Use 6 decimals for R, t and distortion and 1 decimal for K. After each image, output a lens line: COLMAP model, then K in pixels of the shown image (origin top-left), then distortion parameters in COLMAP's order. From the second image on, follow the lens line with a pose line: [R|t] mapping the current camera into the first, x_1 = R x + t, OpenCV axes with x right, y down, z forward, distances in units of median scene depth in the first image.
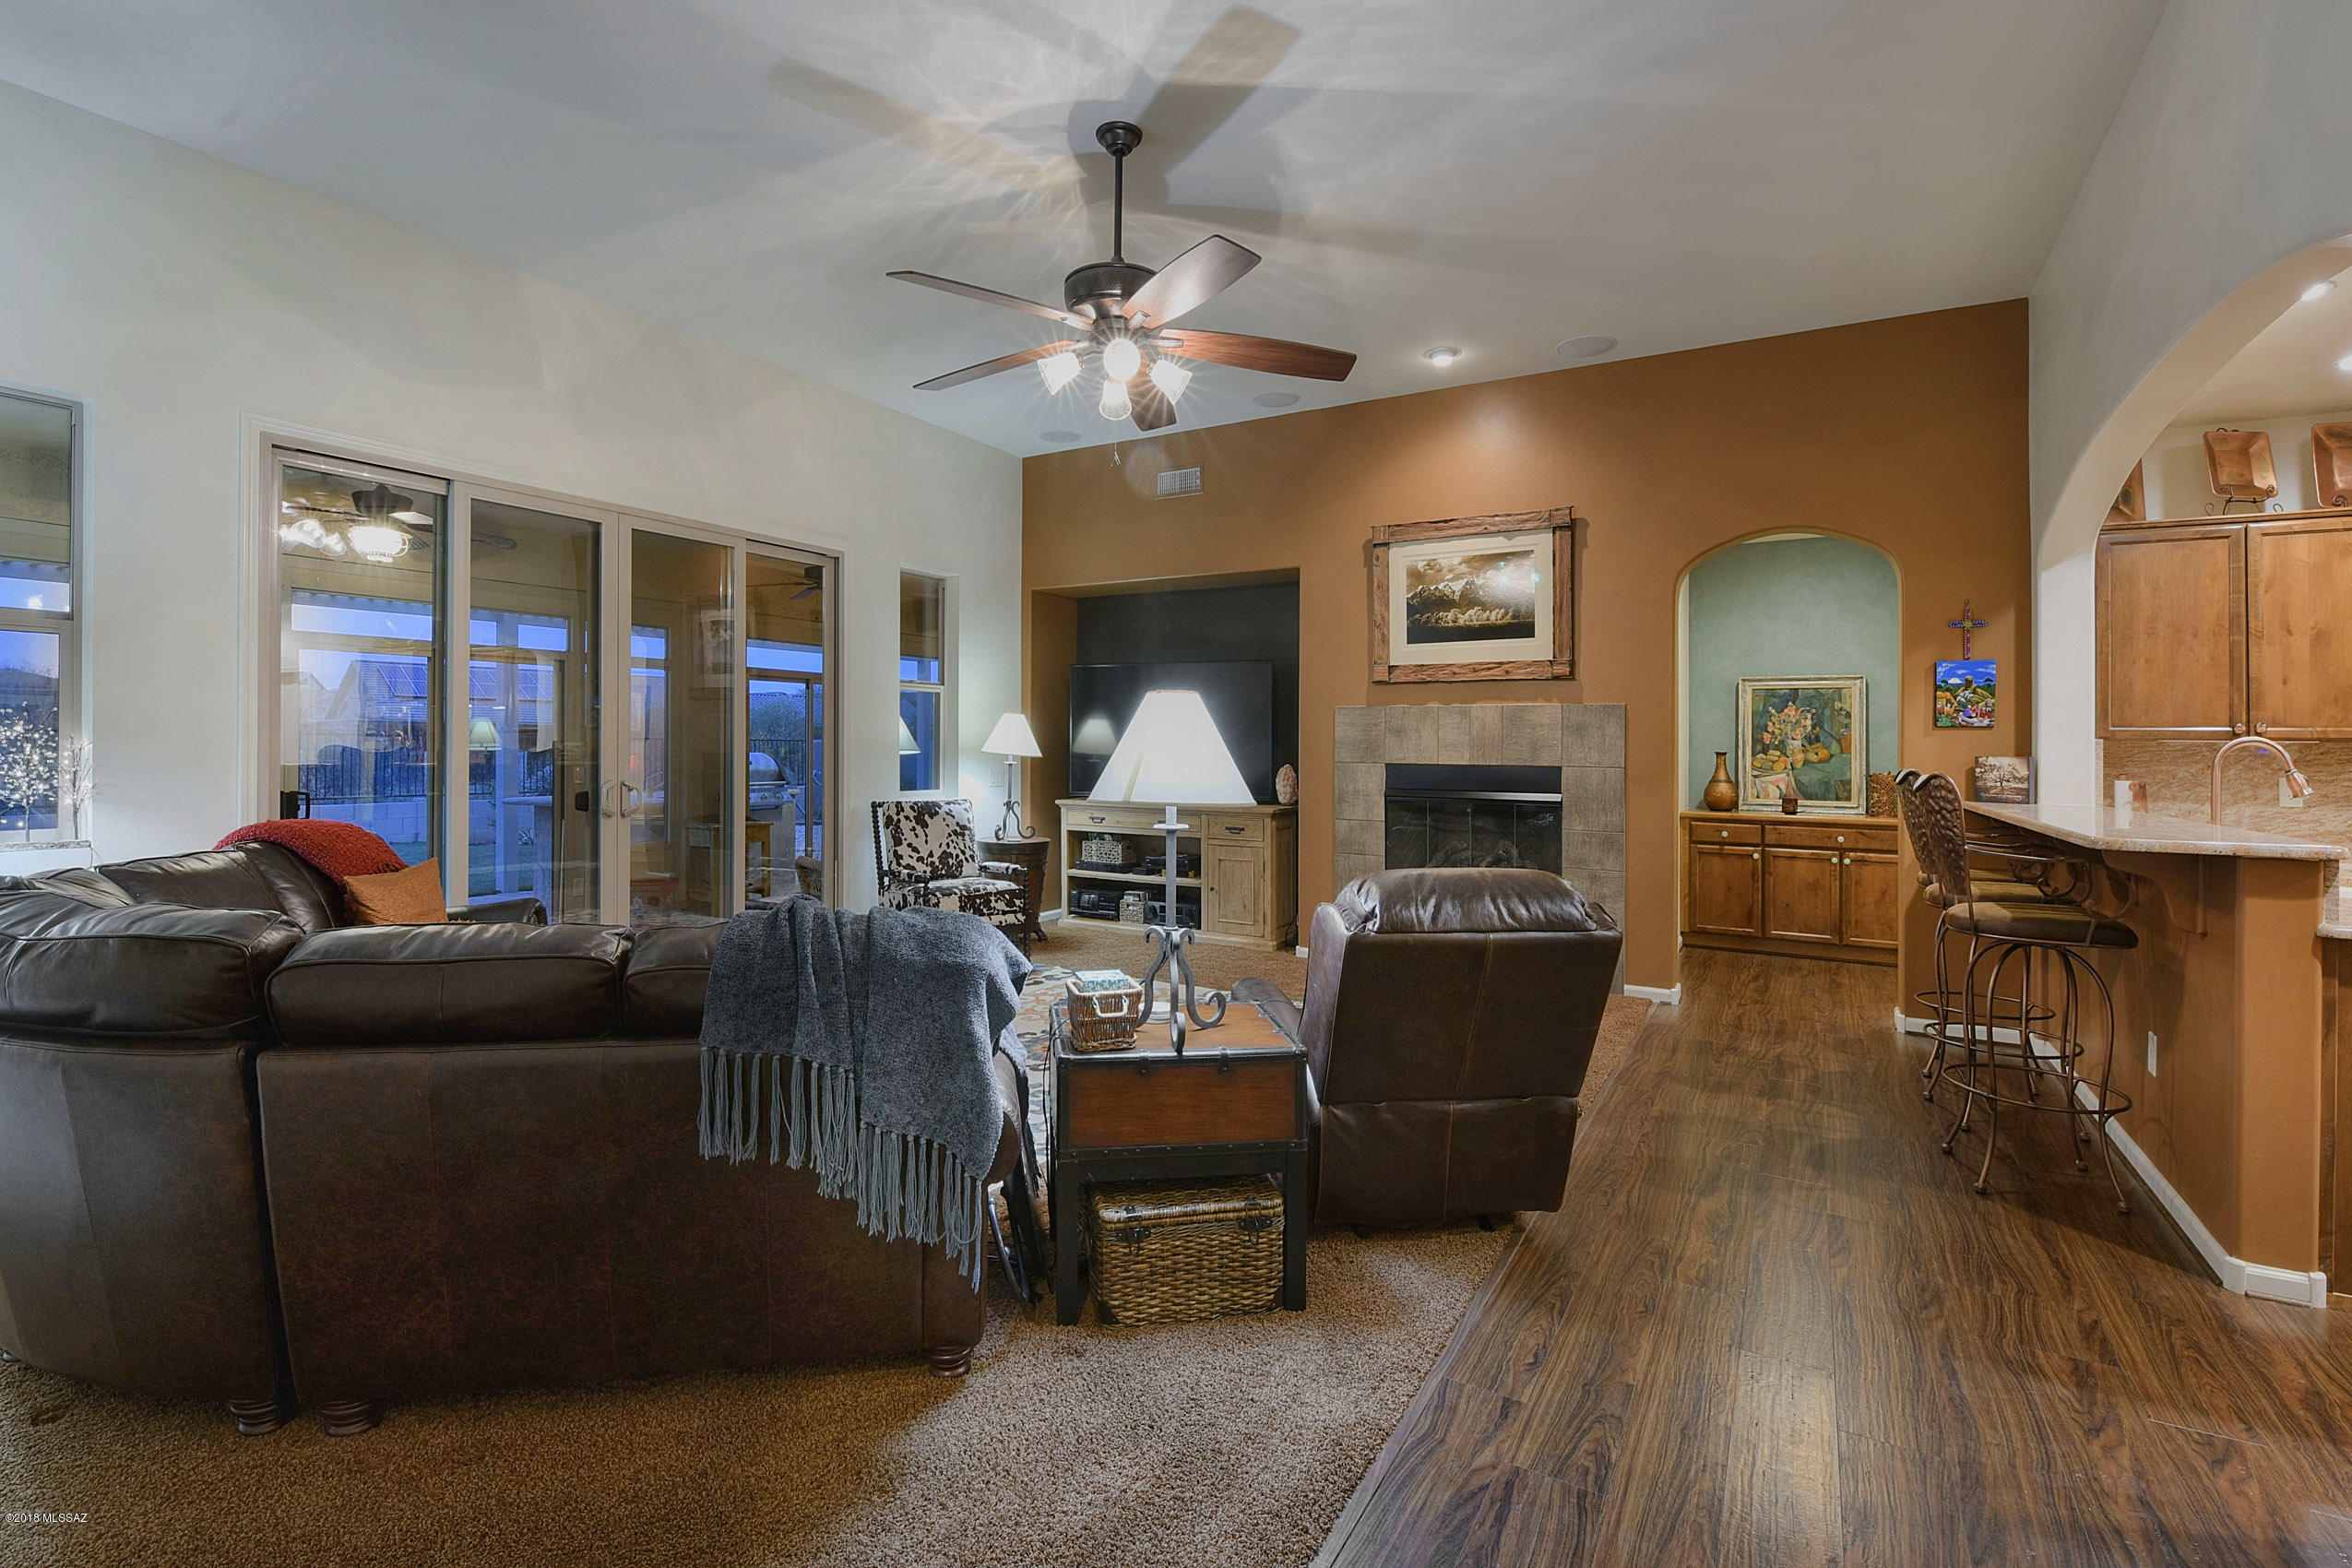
lens RADIAL K [[1122.8, 0, 1047.6], [0, 1122.8, 741.9], [0, 0, 1]] dist [-0.000263, -0.010289]
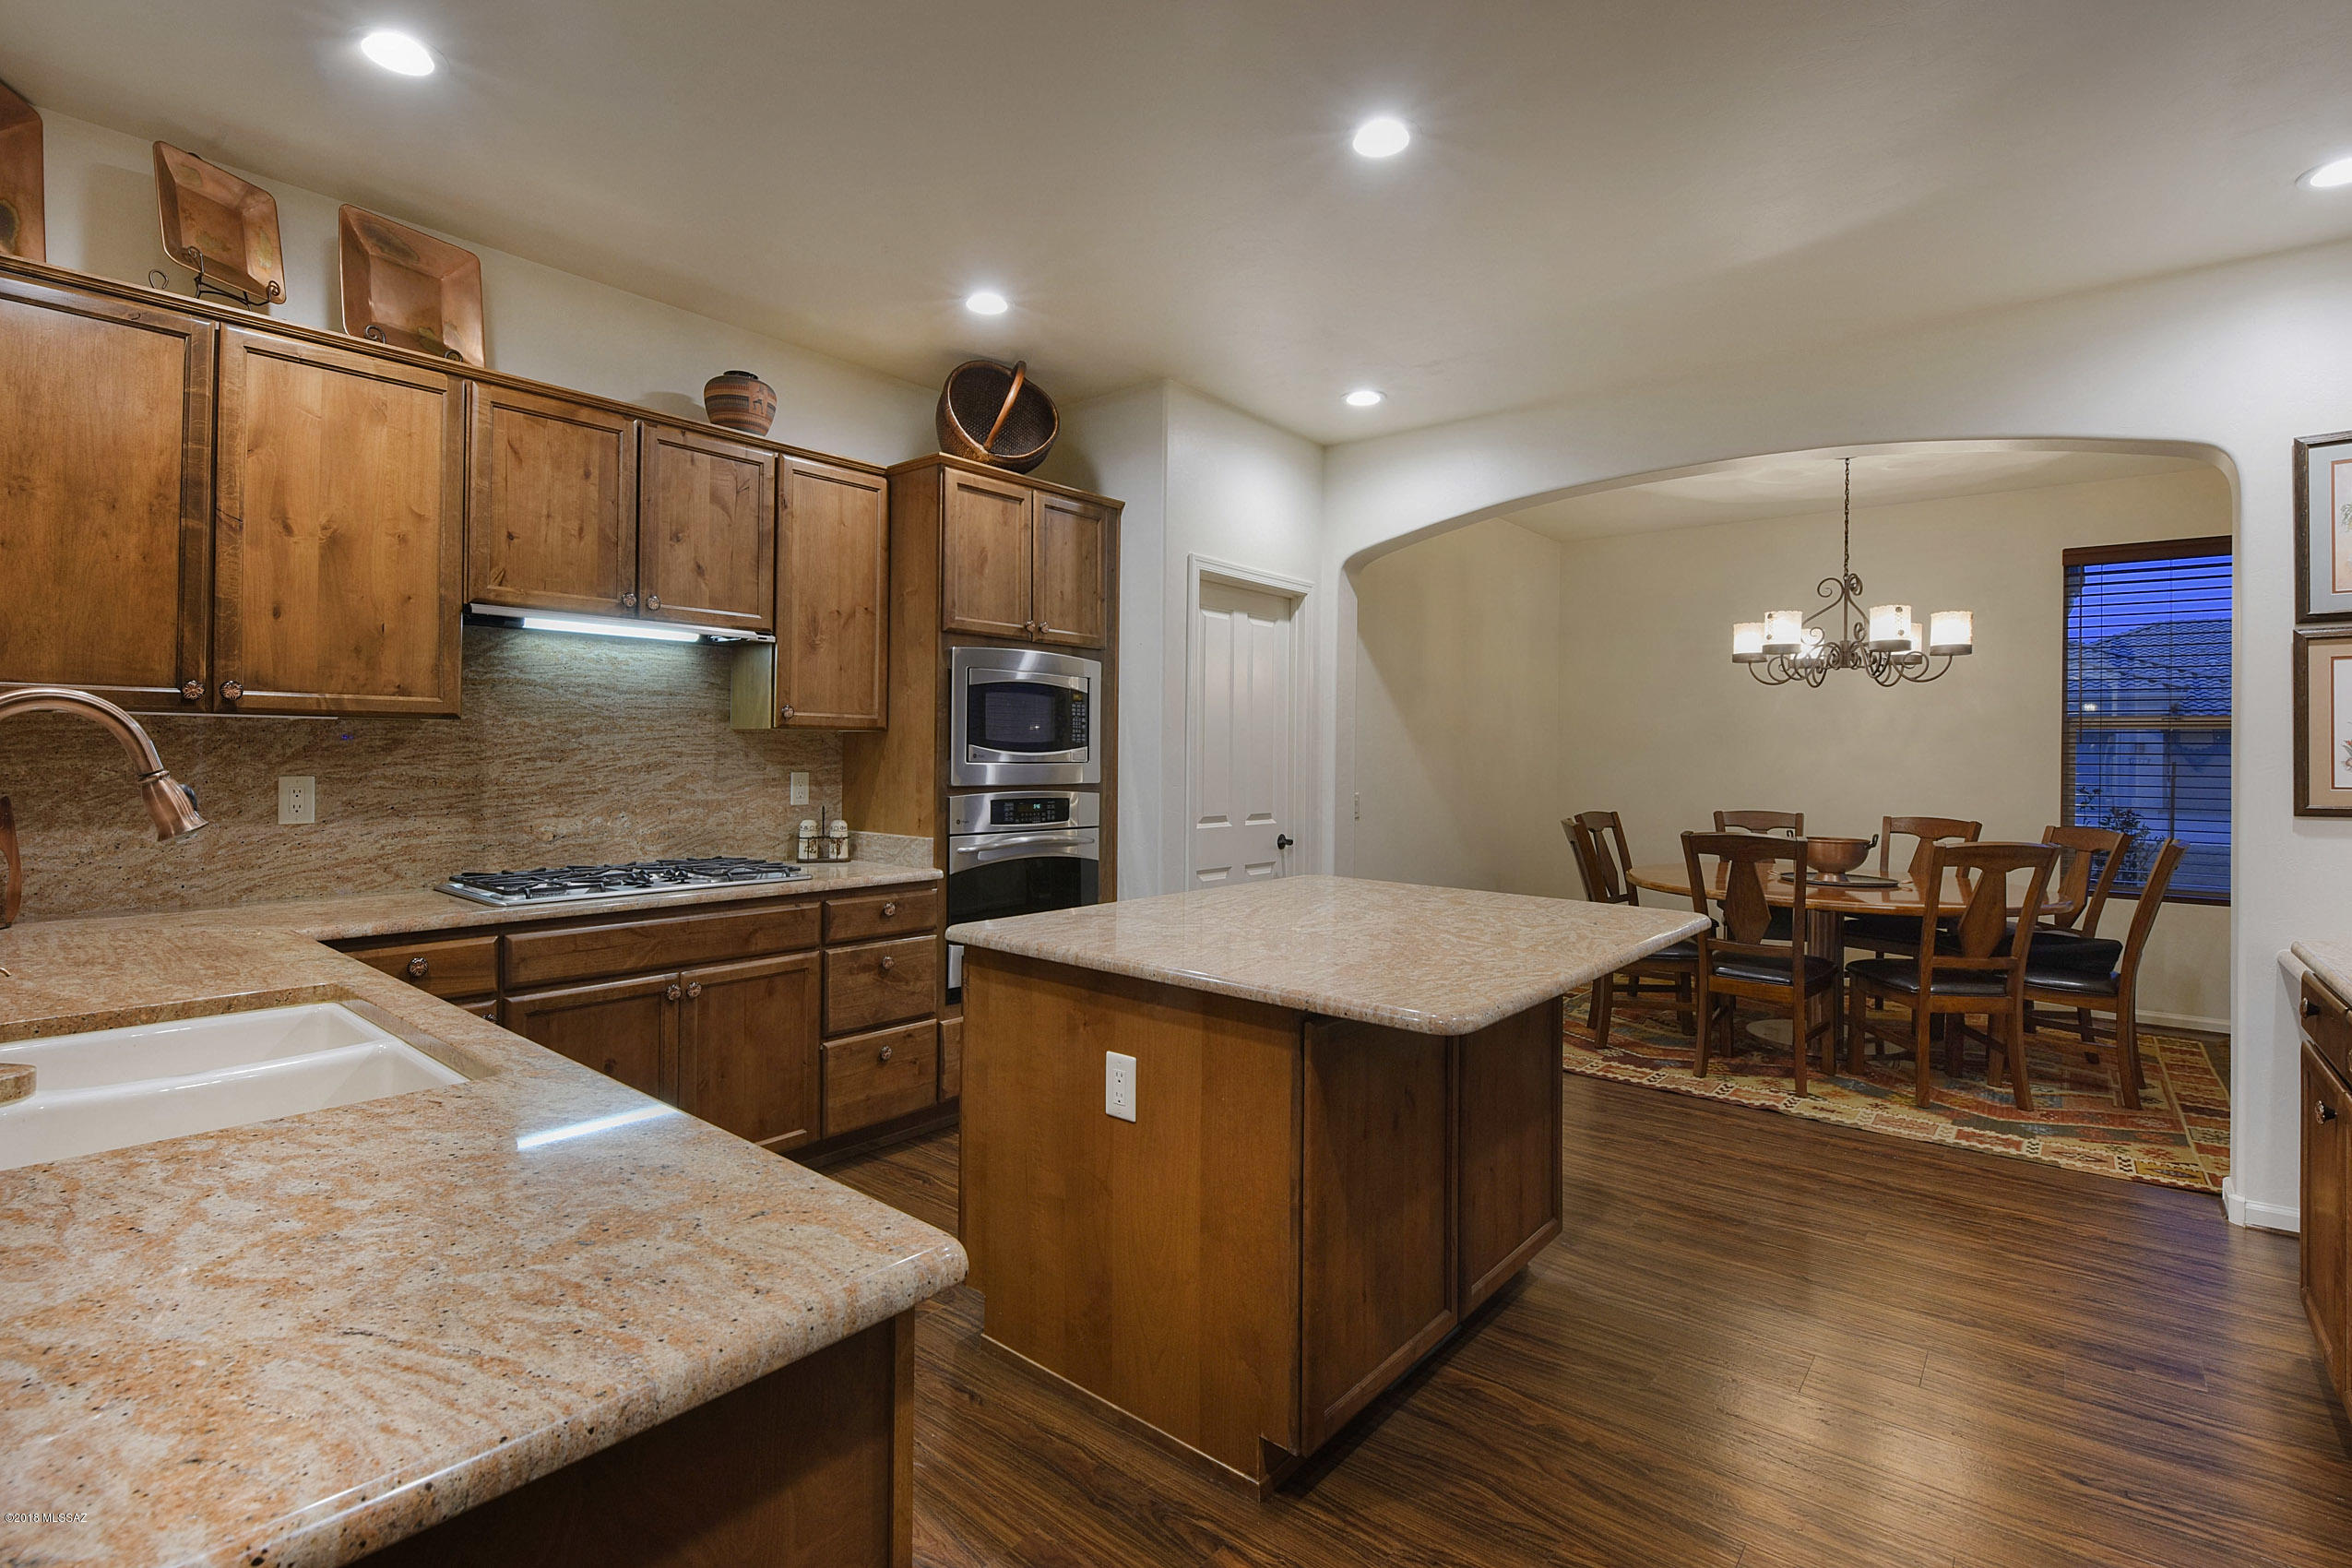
lens RADIAL K [[1050.4, 0, 1214.6], [0, 1050.4, 728.6], [0, 0, 1]] dist [-0.001332, -0.000460]
pose [[0.091167, 0.013513, 0.995744, 0.571273], [-0.012025, 0.999850, -0.012468, 0.006870], [-0.995763, -0.010837, 0.091315, 0.424204]]
